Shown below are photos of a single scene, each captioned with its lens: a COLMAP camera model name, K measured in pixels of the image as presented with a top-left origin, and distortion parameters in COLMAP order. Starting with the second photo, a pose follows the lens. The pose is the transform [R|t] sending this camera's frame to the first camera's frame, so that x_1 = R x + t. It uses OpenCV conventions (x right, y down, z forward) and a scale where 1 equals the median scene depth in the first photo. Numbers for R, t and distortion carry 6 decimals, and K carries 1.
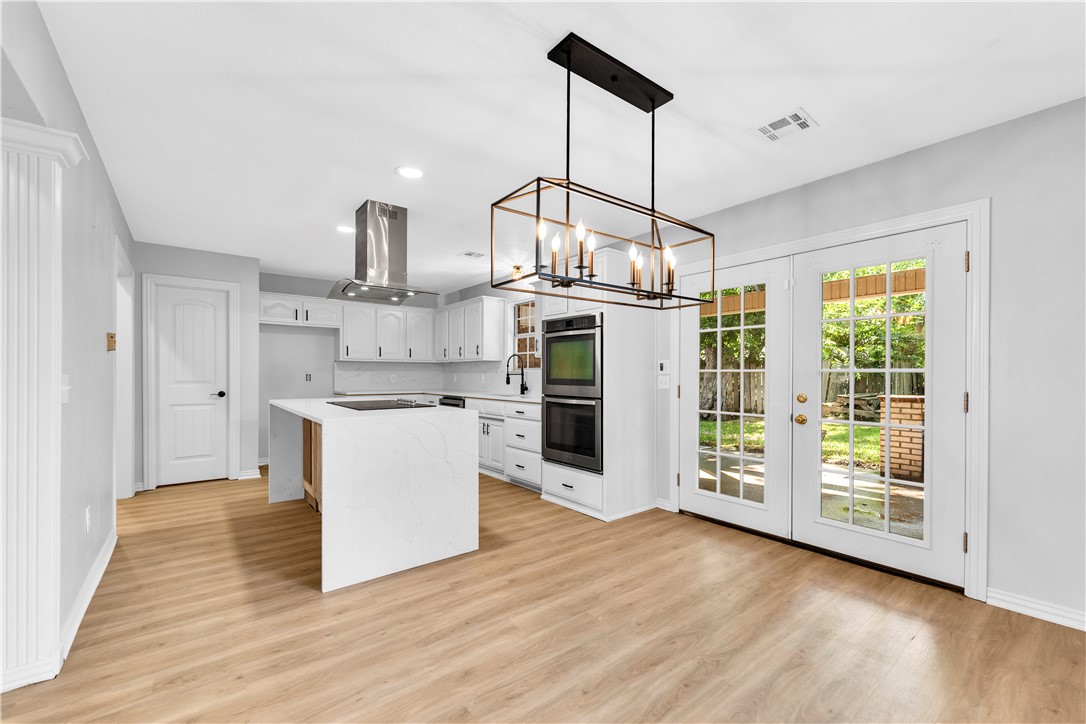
lens RADIAL K [[443.4, 0, 544.7], [0, 443.4, 377.4], [0, 0, 1]] dist [0.004432, -0.000077]
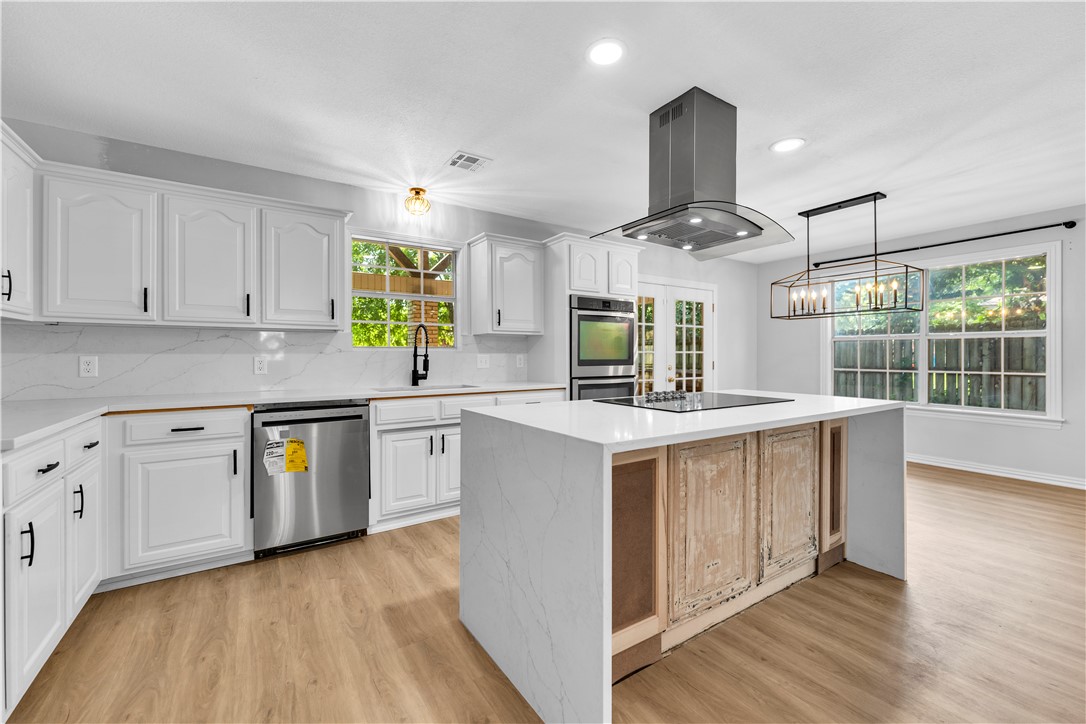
lens RADIAL K [[443.4, 0, 536.6], [0, 443.4, 357.6], [0, 0, 1]] dist [0.004432, -0.000077]
pose [[0.093682, -0.011106, 0.995540, -1.235827], [0.009748, 0.999900, 0.010237, -0.015895], [-0.995554, 0.008745, 0.093781, 1.368431]]
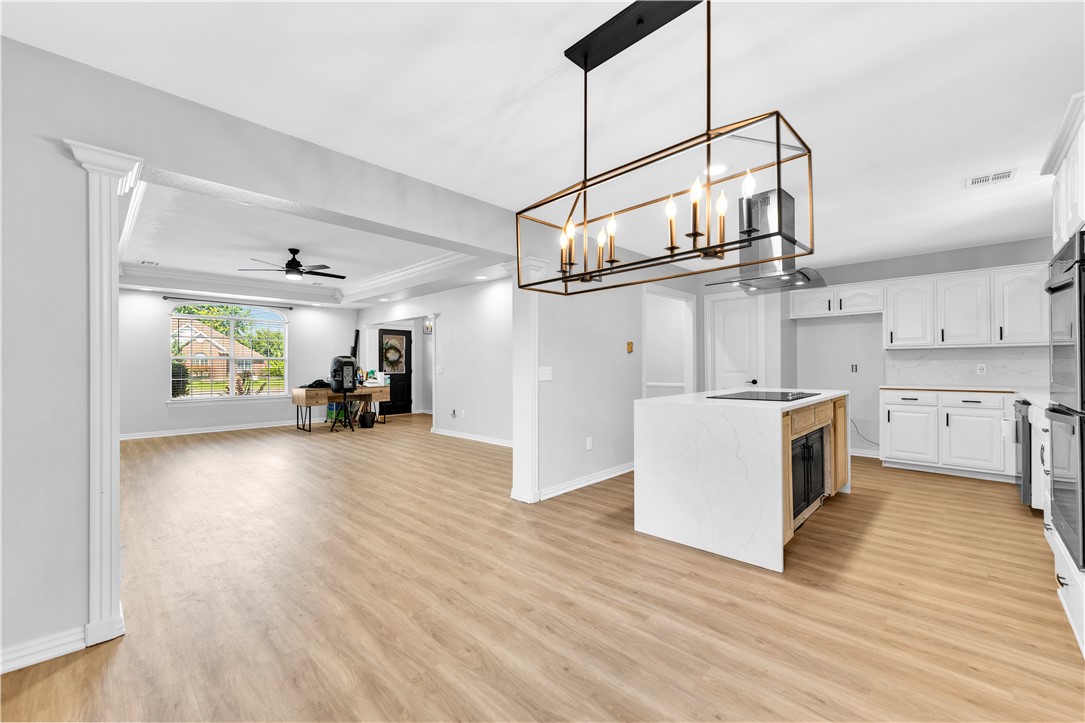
lens RADIAL K [[443.0, 0, 552.1], [0, 443.0, 363.3], [0, 0, 1]] dist [0.004432, -0.000077]
pose [[0.146888, -0.009361, -0.989109, 0.614252], [-0.001442, 0.999952, -0.009678, -0.000642], [0.989152, 0.002847, 0.146868, 0.441122]]
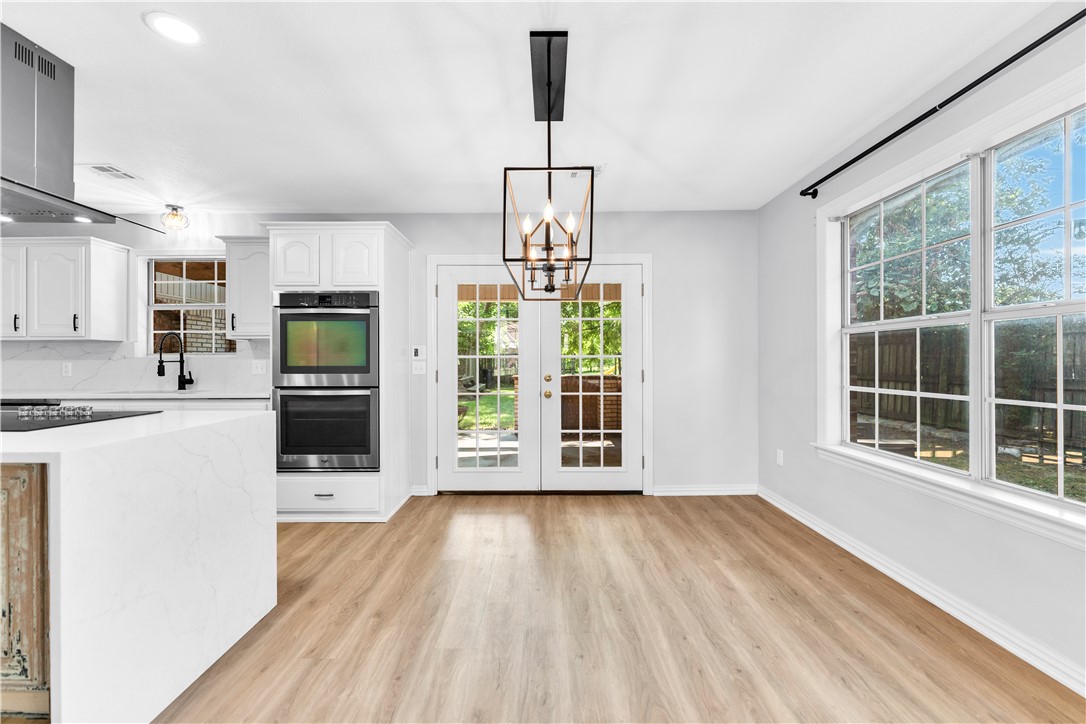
lens RADIAL K [[443.4, 0, 534.8], [0, 443.4, 362.0], [0, 0, 1]] dist [0.004432, -0.000077]
pose [[0.633277, -0.006519, 0.773898, -0.432960], [0.011805, 0.999930, -0.001237, 0.002699], [-0.773835, 0.009919, 0.633309, 0.220569]]
